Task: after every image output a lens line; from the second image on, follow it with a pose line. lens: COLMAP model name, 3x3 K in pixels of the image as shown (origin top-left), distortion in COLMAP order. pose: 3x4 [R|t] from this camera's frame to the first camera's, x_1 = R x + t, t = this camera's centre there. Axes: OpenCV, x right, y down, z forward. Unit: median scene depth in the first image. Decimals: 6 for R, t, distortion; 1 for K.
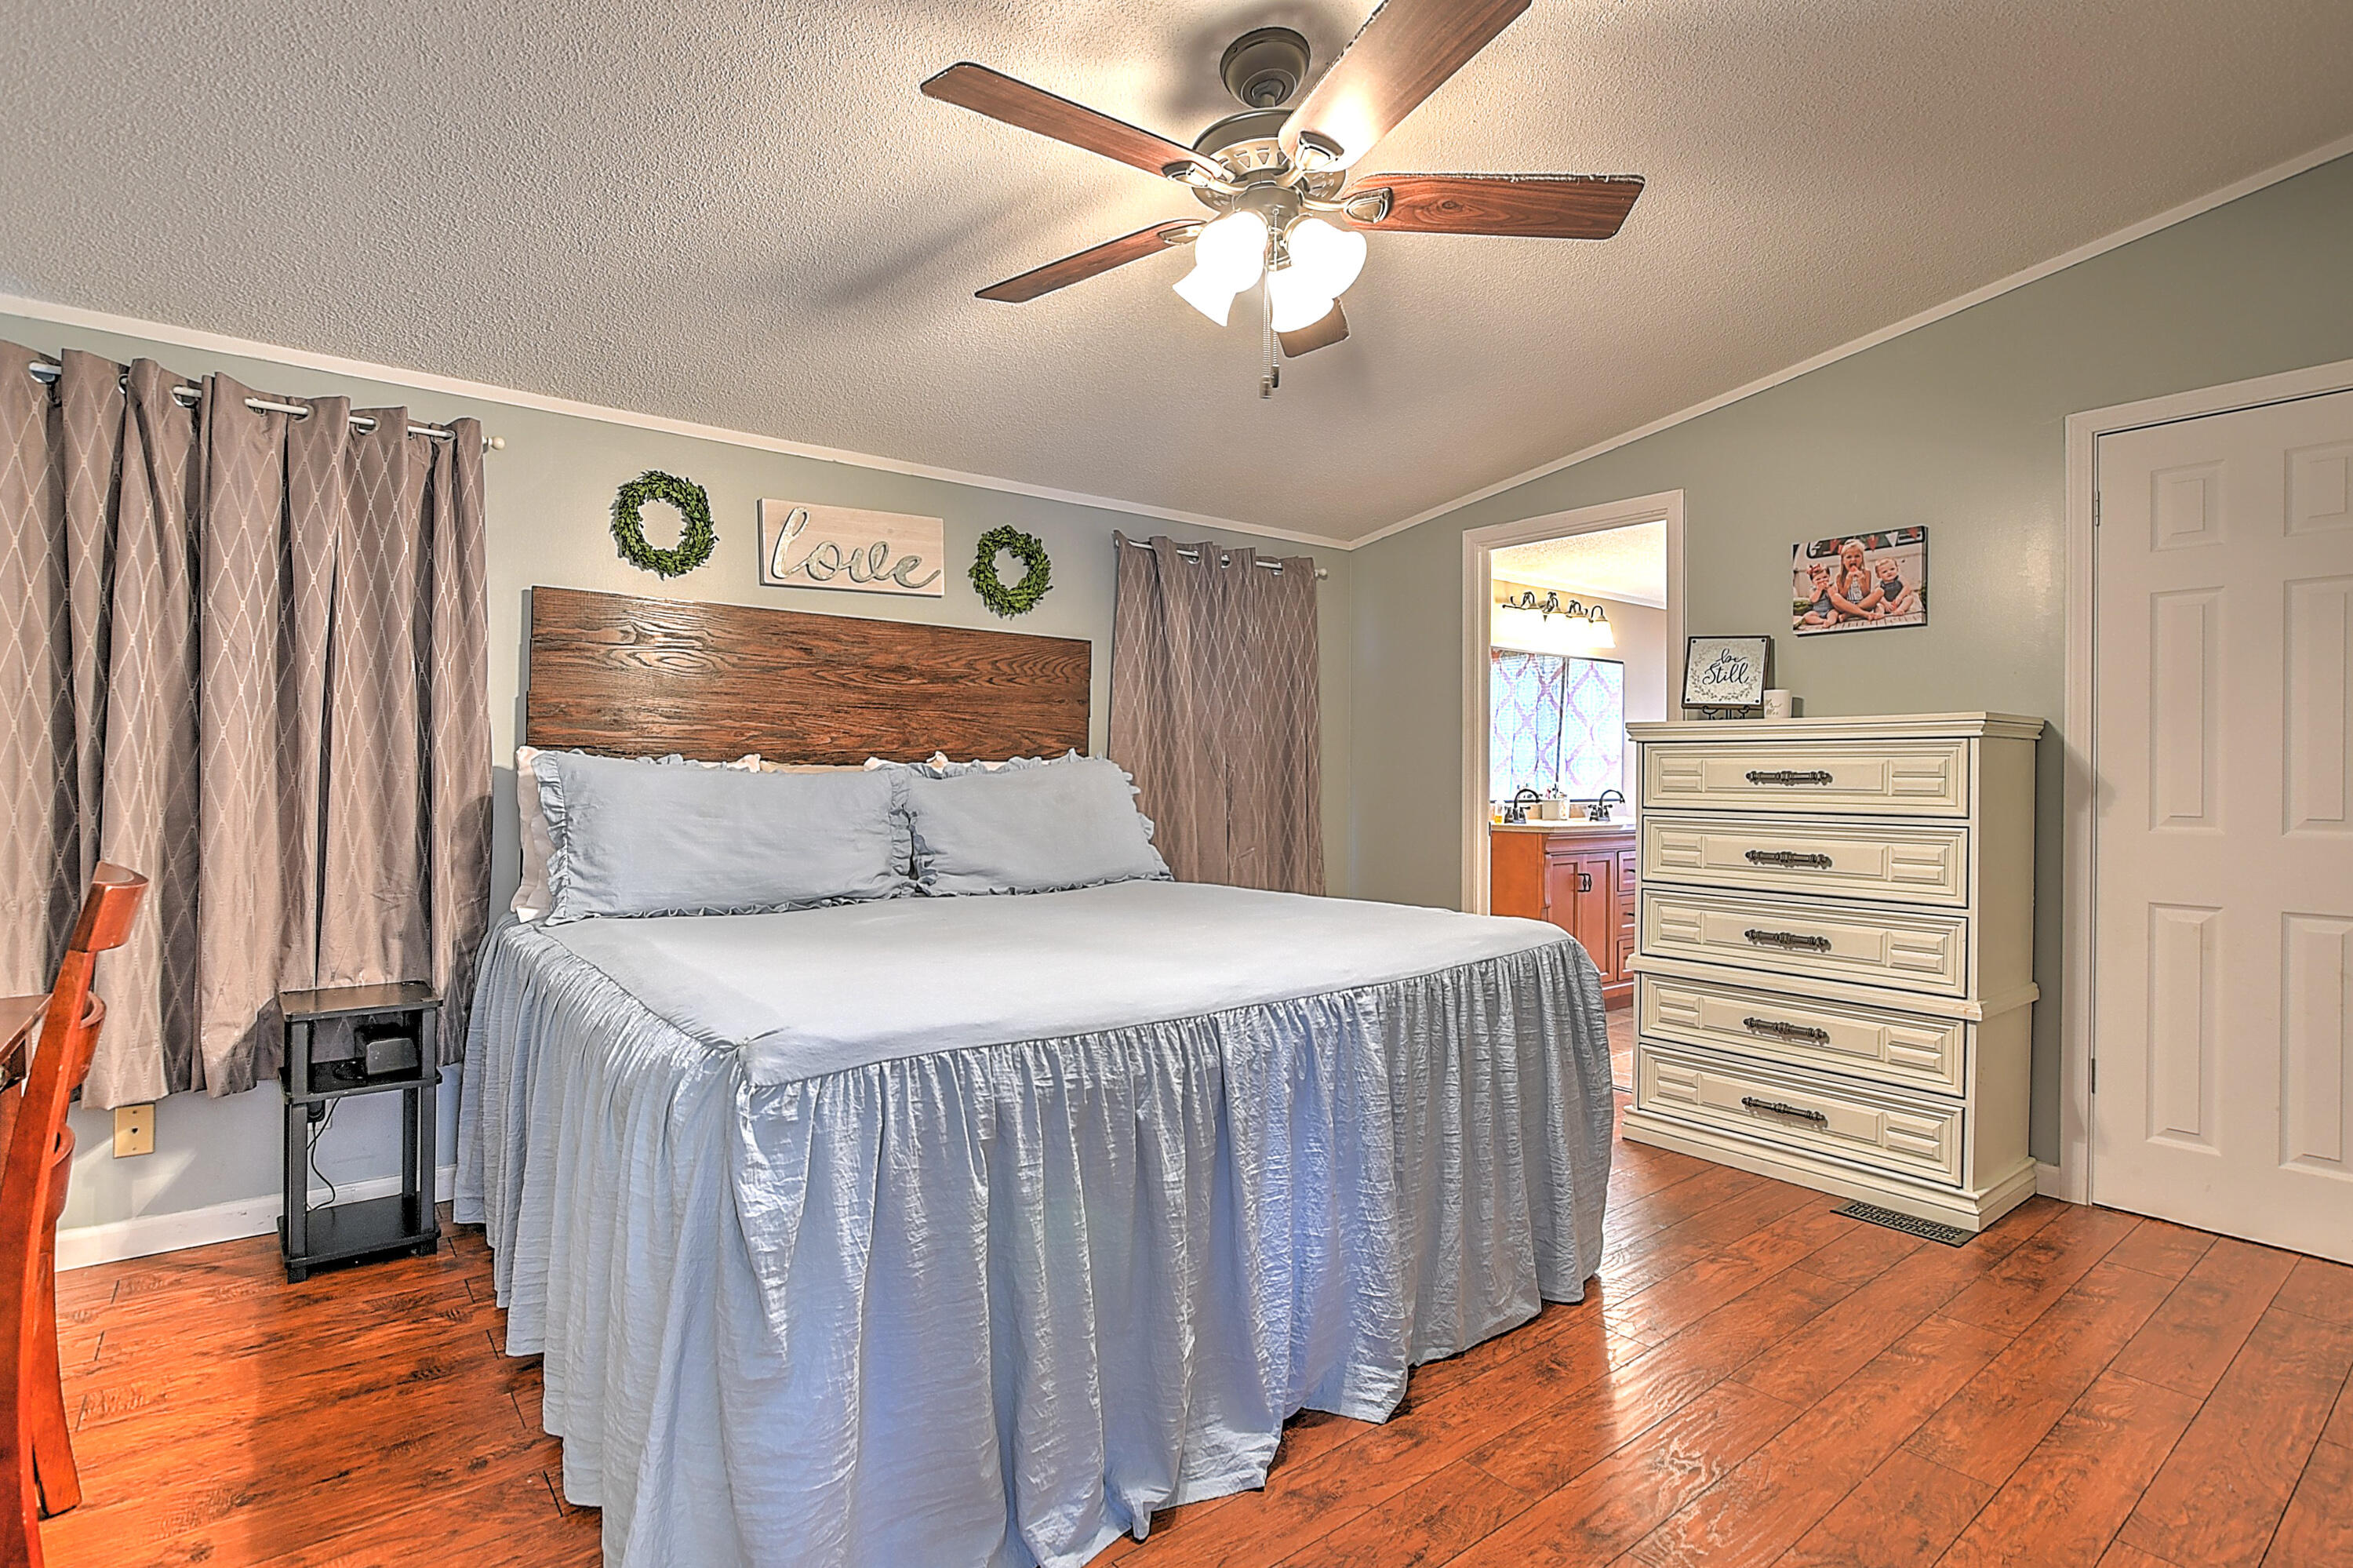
lens RADIAL K [[1227.6, 0, 1174.4], [0, 1227.6, 775.4], [0, 0, 1]] dist [0.001489, 0.000107]
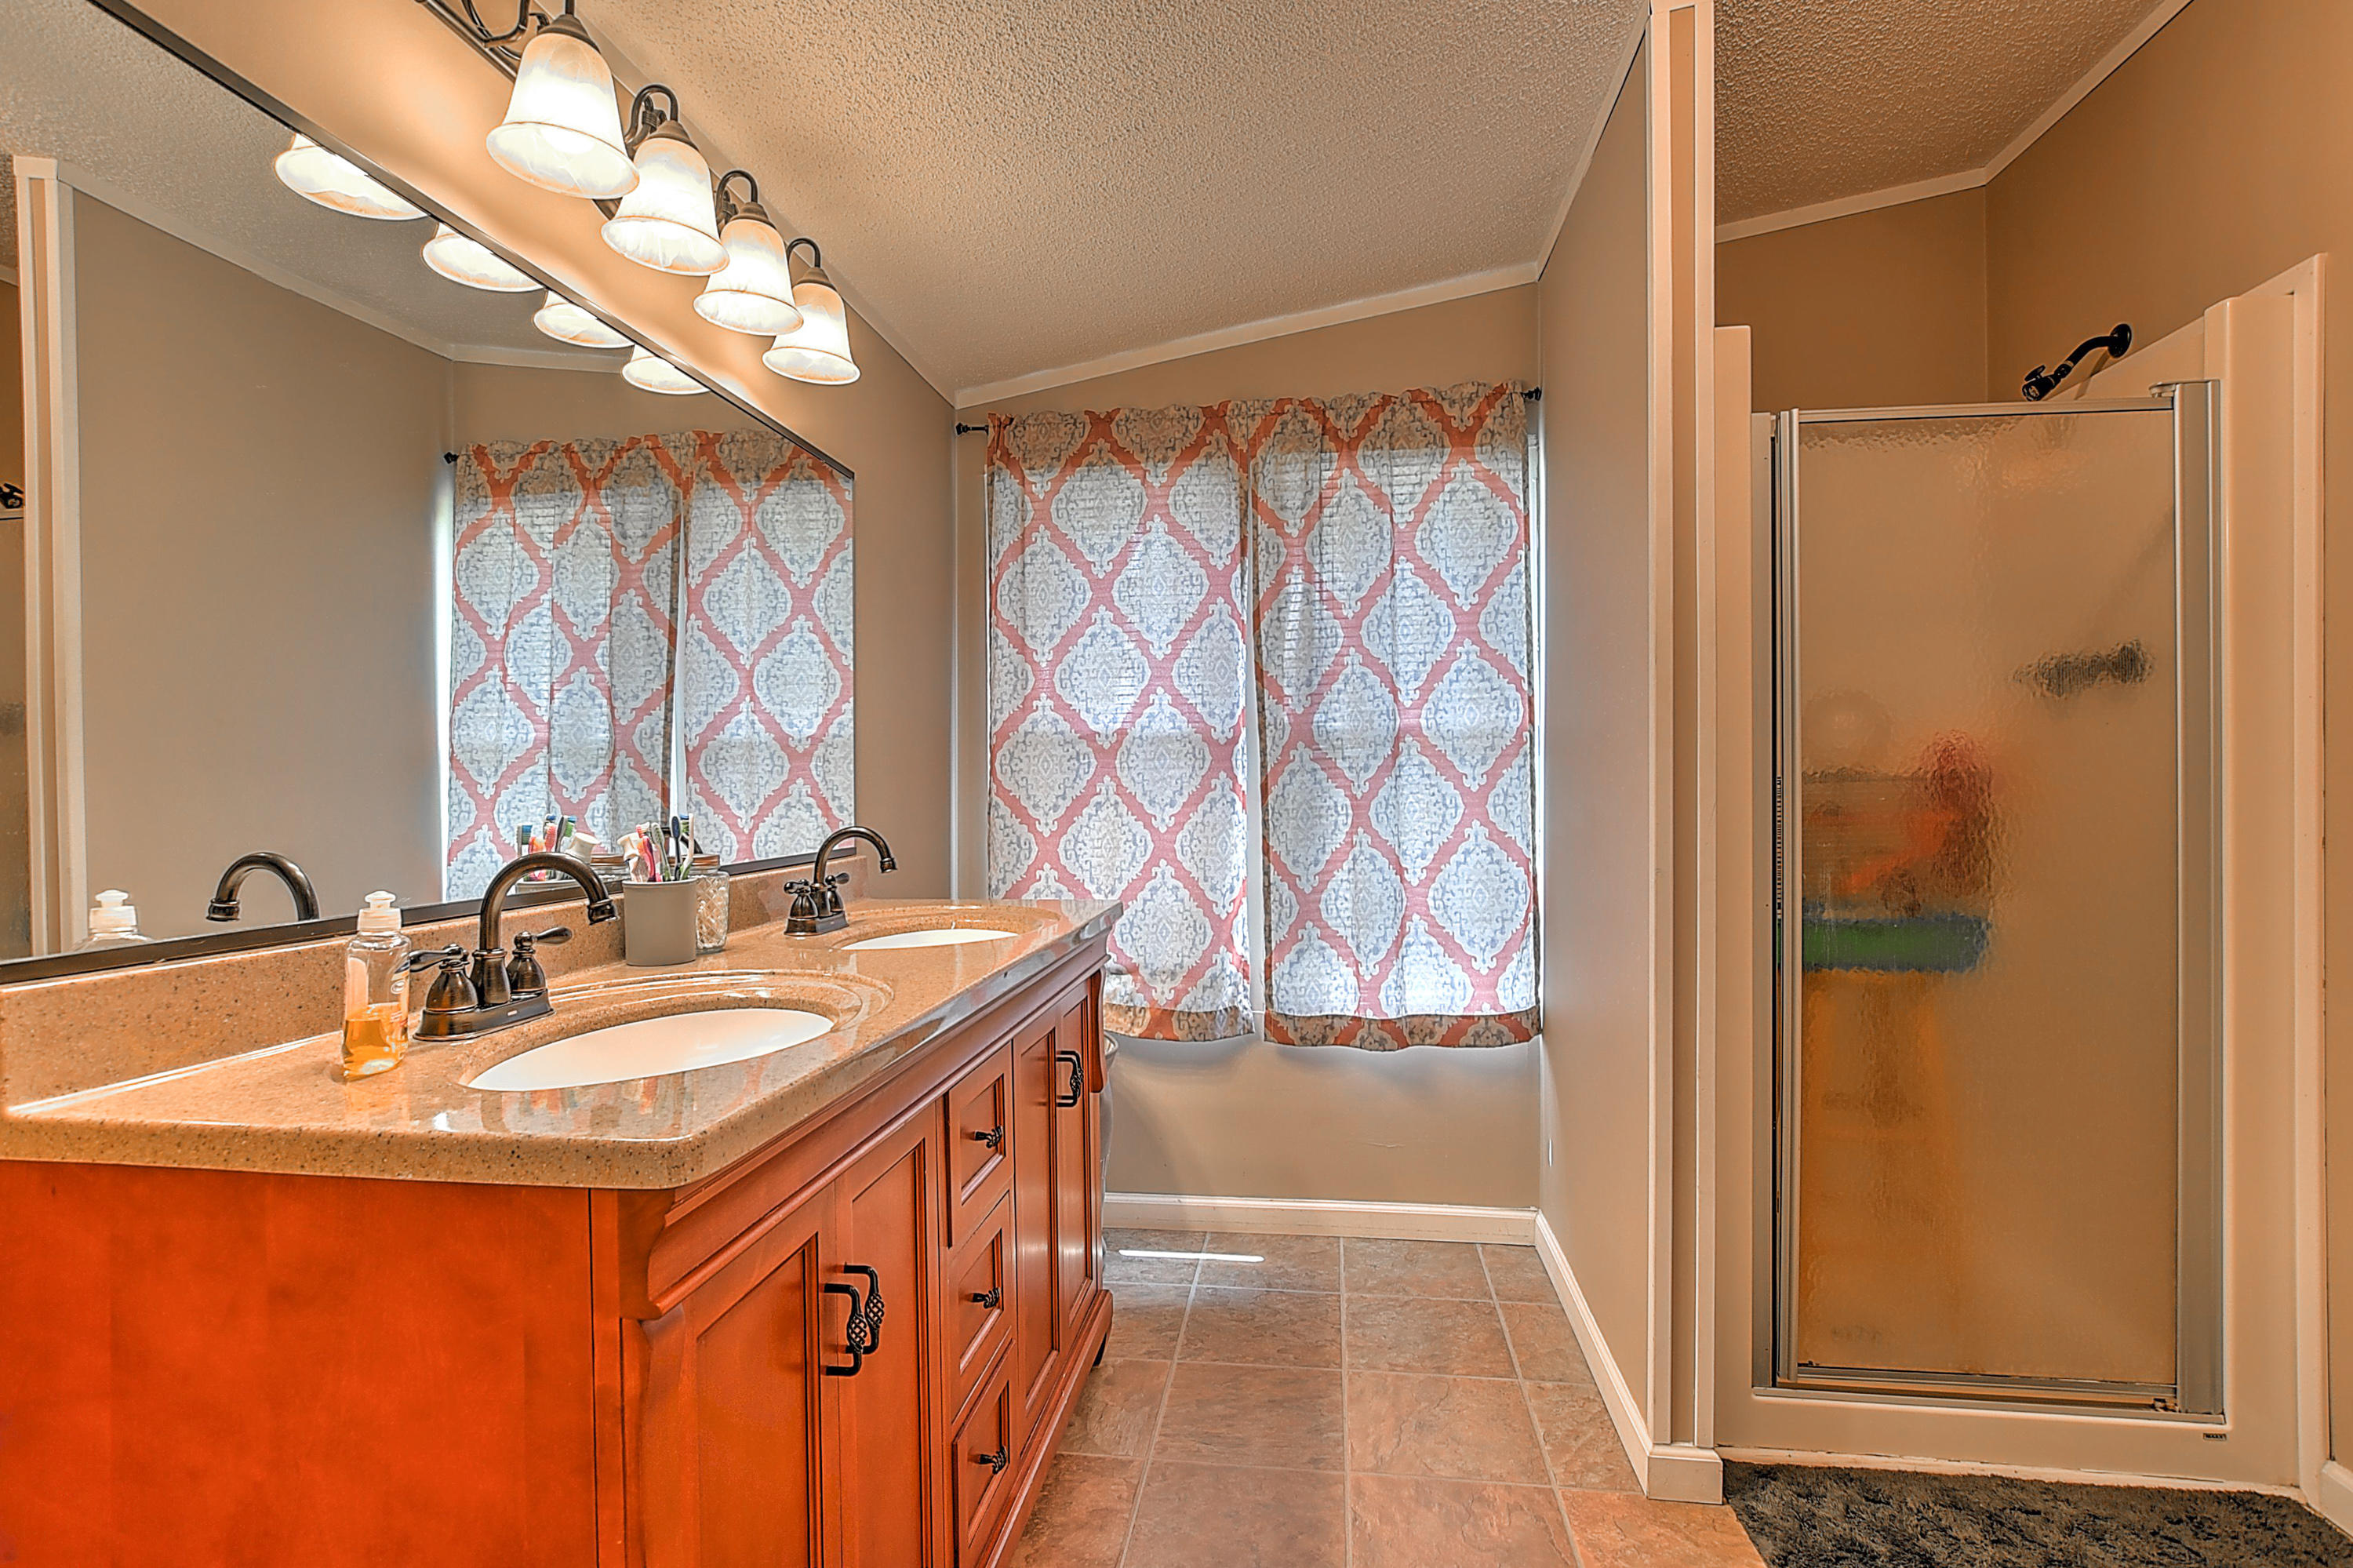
lens RADIAL K [[1169.0, 0, 1176.5], [0, 1169.0, 788.0], [0, 0, 1]] dist [-0.018399, 0.005383]
pose [[0.745964, -0.017346, 0.665760, 0.178838], [0.016528, 0.999835, 0.007531, 0.000366], [-0.665781, 0.005385, 0.746128, 0.591921]]
